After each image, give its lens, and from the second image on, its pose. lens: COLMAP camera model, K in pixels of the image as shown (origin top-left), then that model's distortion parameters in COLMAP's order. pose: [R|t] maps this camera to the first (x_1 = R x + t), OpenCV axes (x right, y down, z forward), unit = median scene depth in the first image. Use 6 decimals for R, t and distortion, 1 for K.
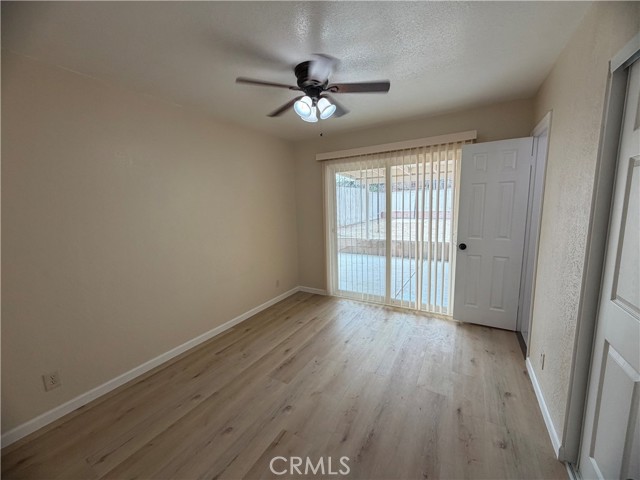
lens RADIAL K [[254.8, 0, 320.3], [0, 254.8, 240.4], [0, 0, 1]] dist [-0.000190, 0.000242]
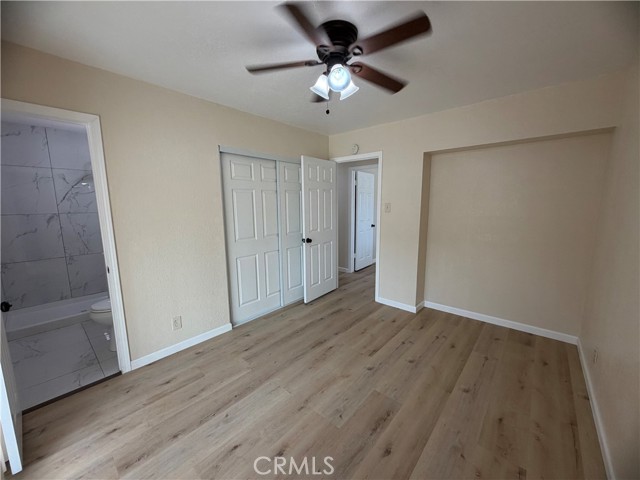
lens RADIAL K [[254.8, 0, 319.8], [0, 254.8, 240.1], [0, 0, 1]] dist [-0.000190, 0.000242]
pose [[-0.980302, 0.012102, 0.197131, -0.120405], [0.067027, 0.959270, 0.274424, -0.237229], [-0.185781, 0.282232, -0.941186, 1.748301]]
